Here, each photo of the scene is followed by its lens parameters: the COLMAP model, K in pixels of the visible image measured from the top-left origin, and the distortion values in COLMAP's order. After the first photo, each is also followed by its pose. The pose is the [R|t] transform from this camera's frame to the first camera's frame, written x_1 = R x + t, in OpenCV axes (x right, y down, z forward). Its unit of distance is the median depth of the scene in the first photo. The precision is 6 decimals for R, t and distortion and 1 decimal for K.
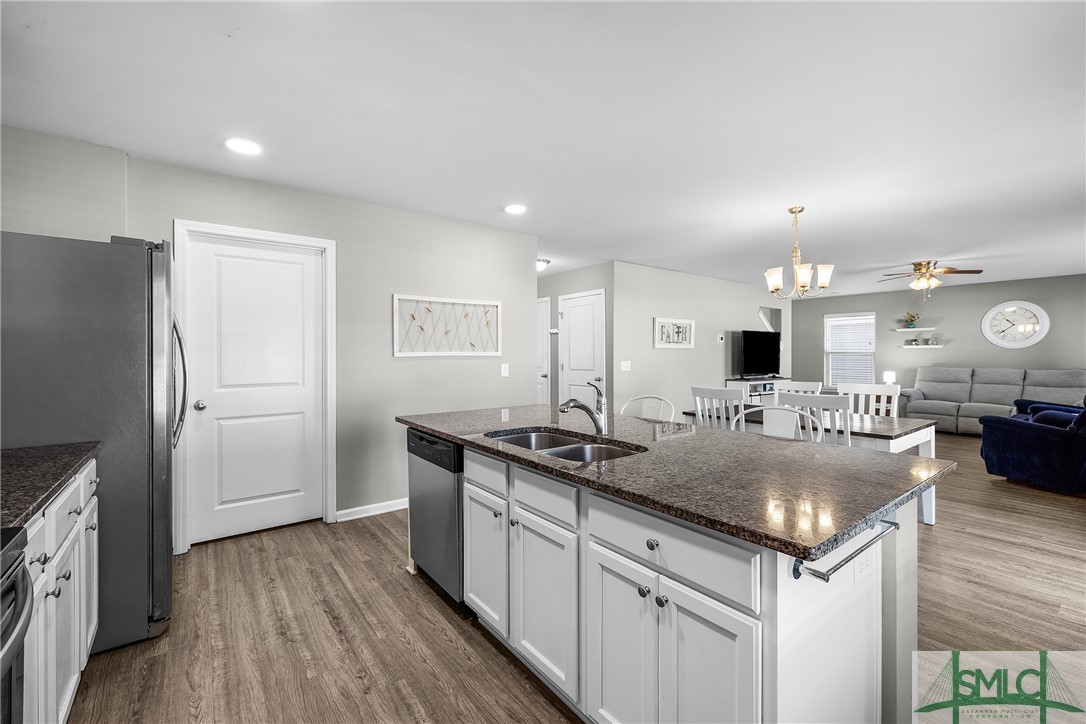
lens RADIAL K [[456.6, 0, 543.2], [0, 456.6, 356.5], [0, 0, 1]] dist [0.000259, 0.000413]
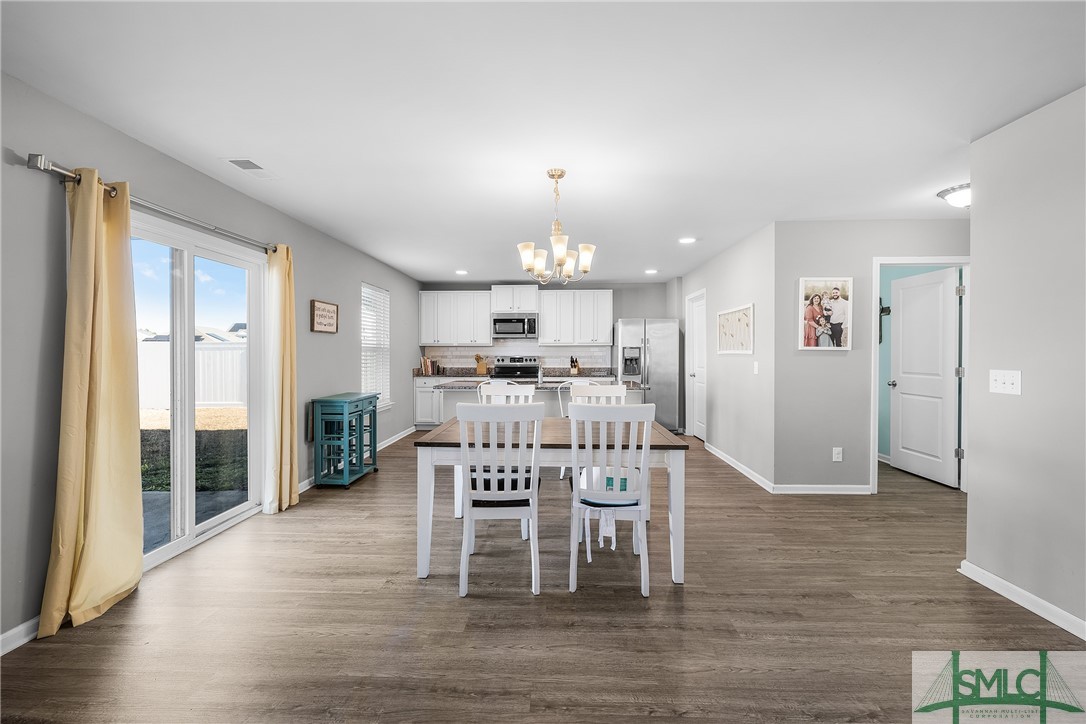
lens RADIAL K [[456.6, 0, 543.2], [0, 456.6, 356.5], [0, 0, 1]] dist [0.000259, 0.000413]
pose [[-0.630690, 0.007577, -0.775998, 1.788641], [-0.004724, 0.999896, 0.013602, -0.014279], [0.776021, 0.012245, -0.630588, 2.229964]]
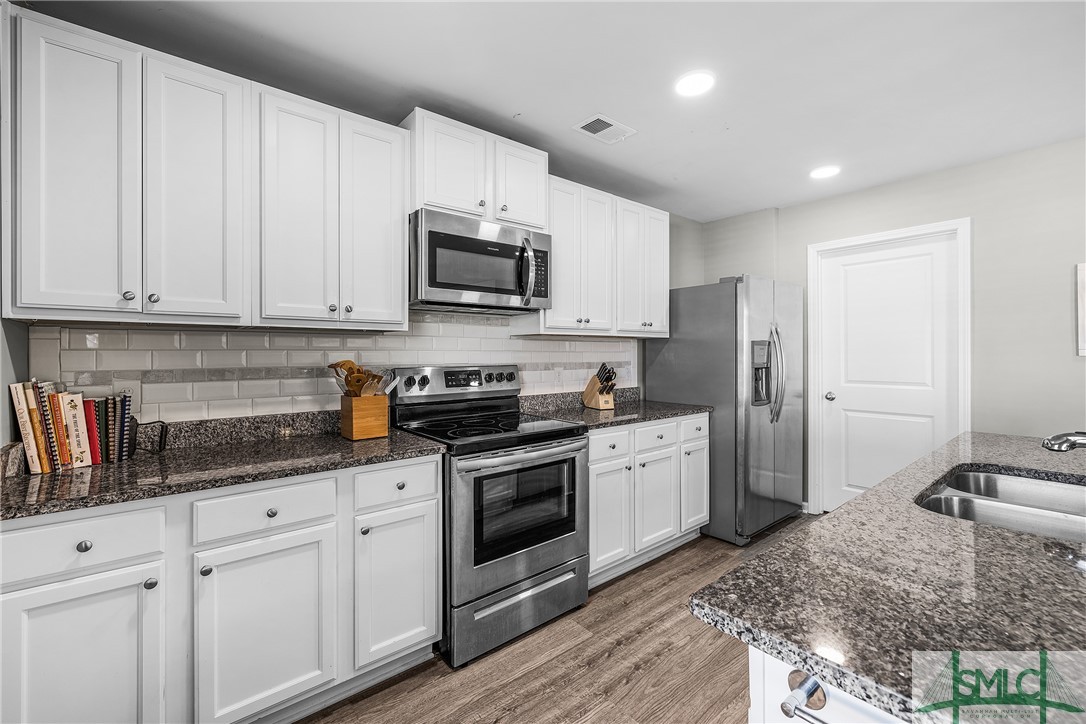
lens RADIAL K [[461.5, 0, 543.2], [0, 461.5, 355.8], [0, 0, 1]] dist [0.003028, 0.000453]
pose [[0.040669, 0.005237, -0.999159, 0.493277], [-0.002441, 0.999984, 0.005142, -0.001737], [0.999170, 0.002230, 0.040681, 0.252363]]
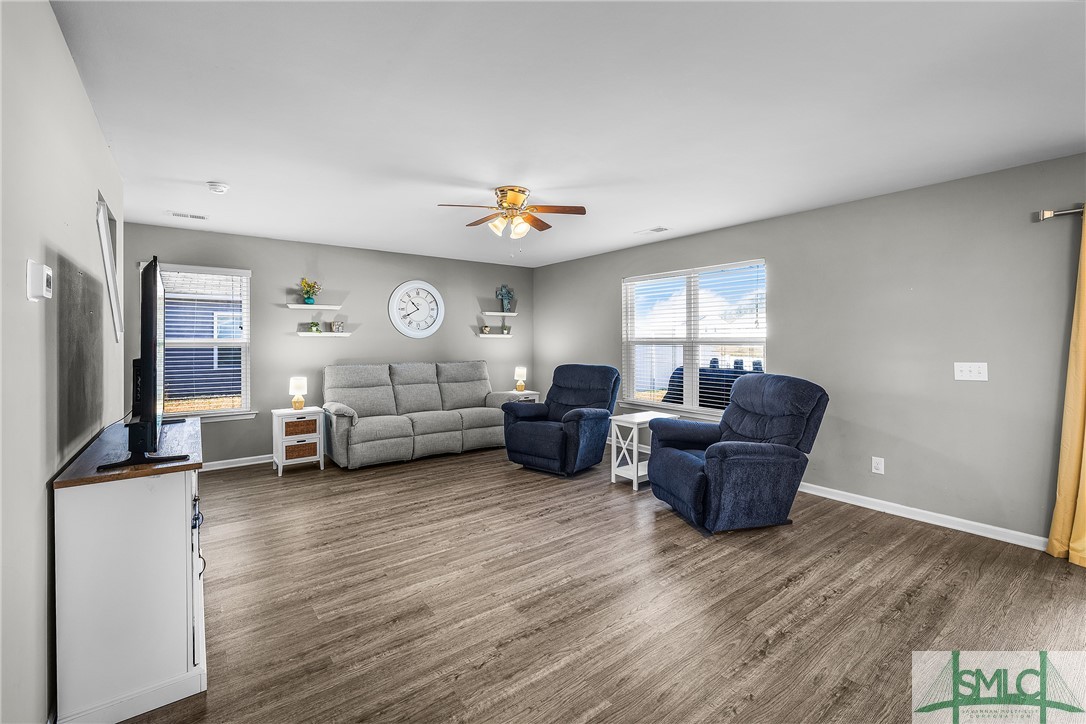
lens RADIAL K [[467.5, 0, 538.0], [0, 467.5, 344.8], [0, 0, 1]] dist [0.001369, 0.000183]
pose [[0.005165, -0.009475, 0.999942, 0.562202], [0.006951, 0.999931, 0.009439, -0.035923], [-0.999963, 0.006902, 0.005231, 2.289150]]
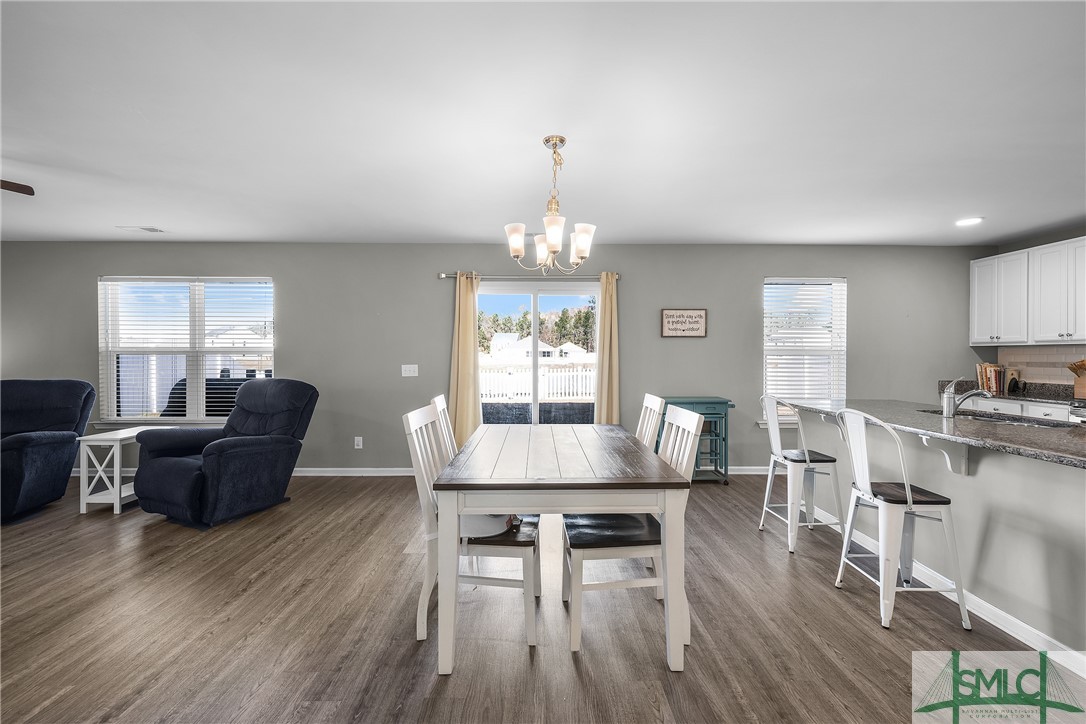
lens RADIAL K [[458.1, 0, 547.4], [0, 458.1, 358.0], [0, 0, 1]] dist [0.001124, -0.000074]
pose [[-0.807469, -0.004120, 0.589896, 0.239709], [0.002014, 0.999951, 0.009742, -0.012694], [-0.589907, 0.009054, -0.807420, 2.325134]]
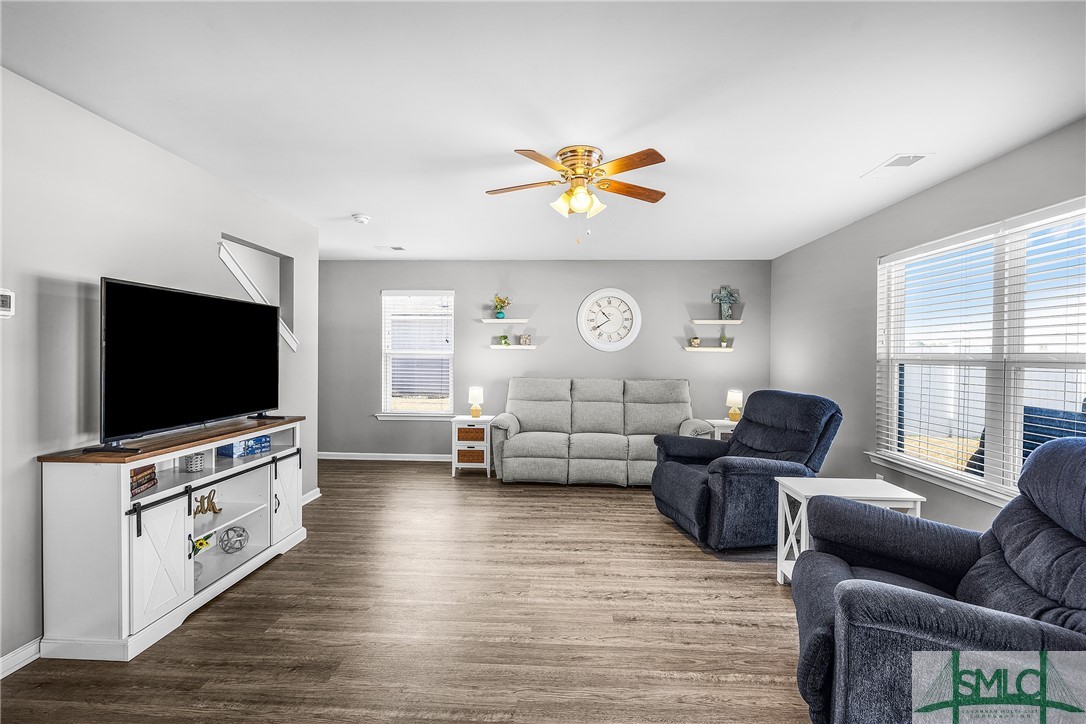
lens RADIAL K [[461.5, 0, 543.2], [0, 461.5, 355.8], [0, 0, 1]] dist [0.003028, 0.000453]
pose [[0.641329, 0.003648, 0.767257, 1.118886], [-0.006135, 0.999981, 0.000374, -0.030471], [-0.767241, -0.004947, 0.641339, 1.755787]]
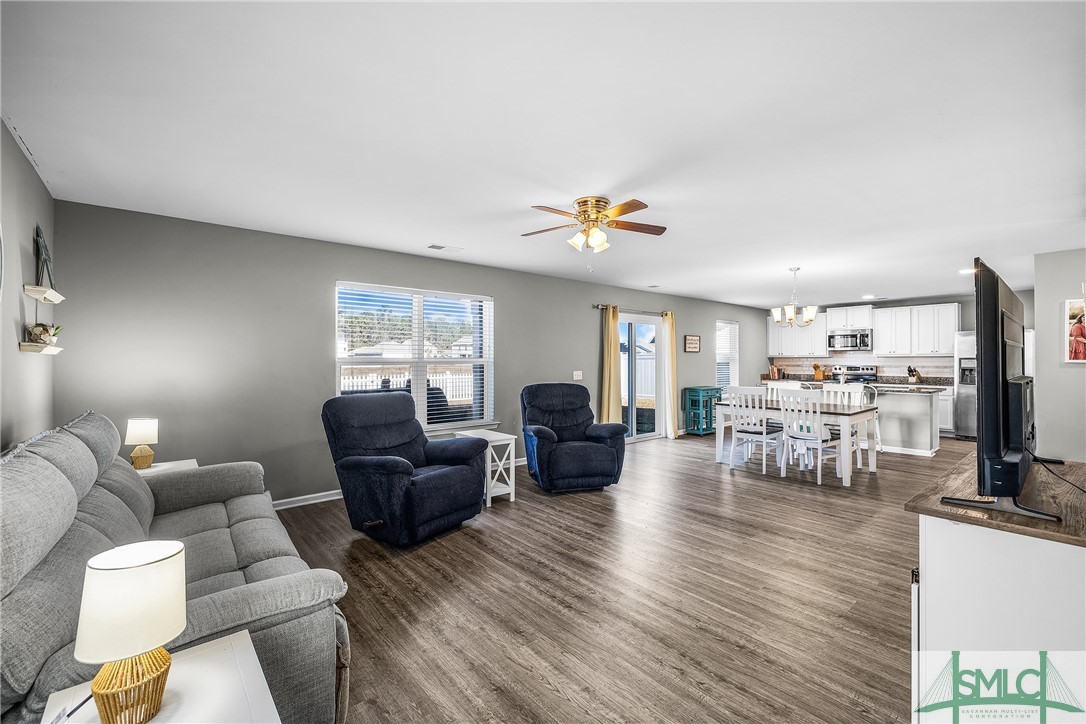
lens RADIAL K [[456.6, 0, 543.2], [0, 456.6, 356.5], [0, 0, 1]] dist [0.000259, 0.000413]
pose [[-0.998569, 0.001662, -0.053445, 2.193737], [0.001716, 0.999998, -0.000964, -0.047264], [0.053444, -0.001054, -0.998570, 3.688506]]
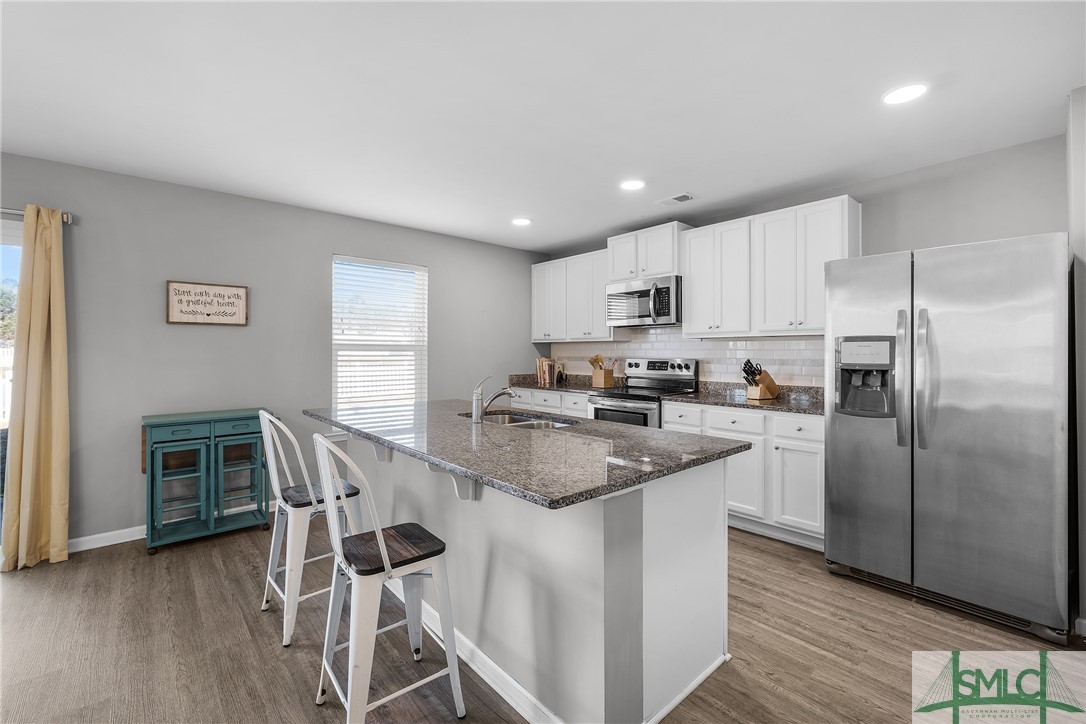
lens RADIAL K [[460.9, 0, 542.4], [0, 460.9, 348.0], [0, 0, 1]] dist [0.002278, 0.000528]
pose [[-0.997268, -0.000250, -0.073866, 0.045671], [-0.000079, 0.999997, -0.002317, -0.009478], [0.073866, -0.002305, -0.997265, 1.830019]]
